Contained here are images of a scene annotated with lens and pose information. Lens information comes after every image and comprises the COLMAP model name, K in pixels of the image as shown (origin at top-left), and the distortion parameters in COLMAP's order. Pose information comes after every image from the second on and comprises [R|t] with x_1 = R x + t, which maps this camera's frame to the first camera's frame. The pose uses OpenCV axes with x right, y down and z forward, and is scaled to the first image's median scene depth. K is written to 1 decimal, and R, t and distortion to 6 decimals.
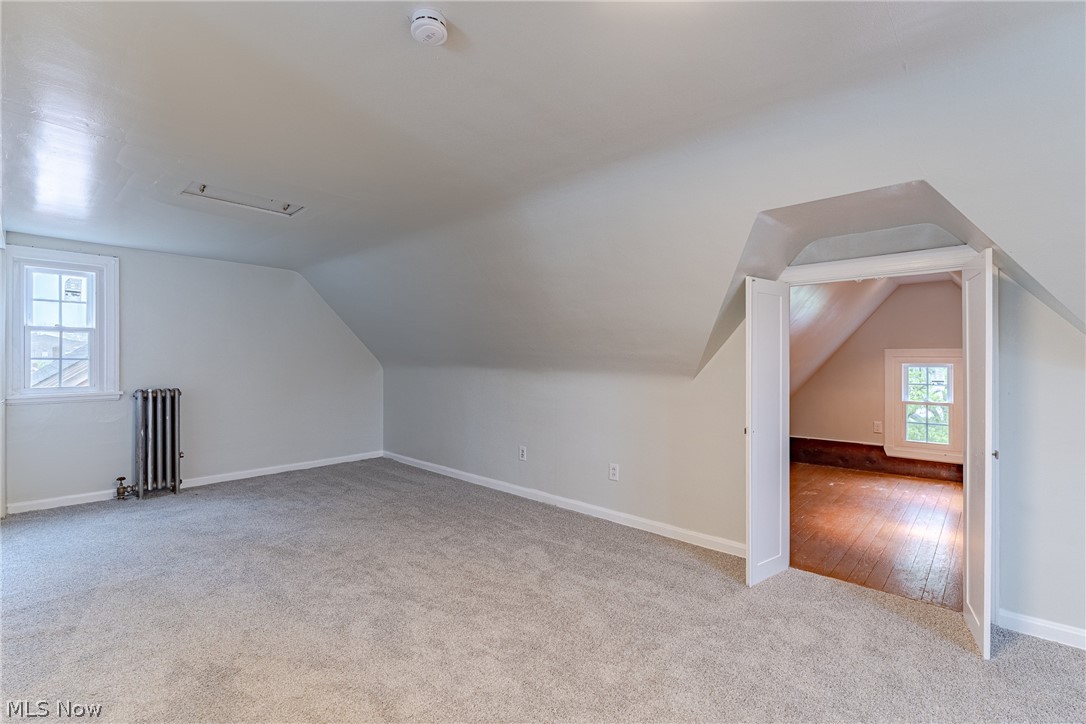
lens RADIAL K [[480.7, 0, 543.0], [0, 480.7, 362.0], [0, 0, 1]] dist [-0.001366, -0.000250]
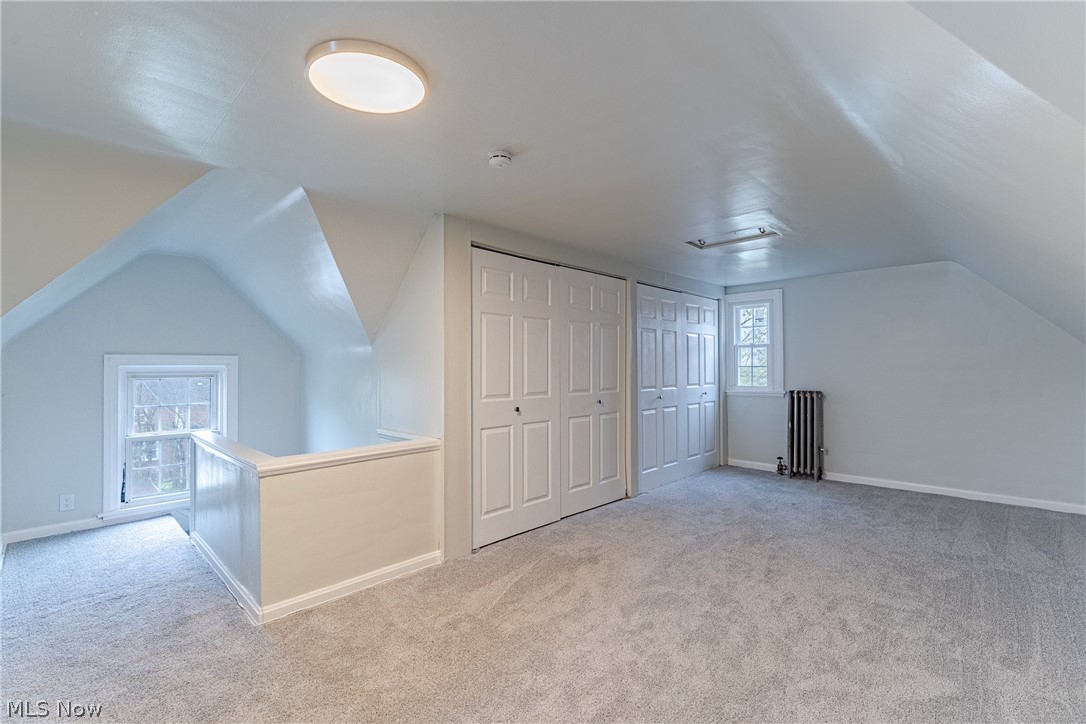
lens RADIAL K [[480.7, 0, 543.0], [0, 480.7, 362.0], [0, 0, 1]] dist [-0.001366, -0.000250]
pose [[-0.034549, -0.015164, -0.999288, 0.455043], [0.008505, 0.999844, -0.015467, -0.003038], [0.999367, -0.009033, -0.034415, 0.406833]]
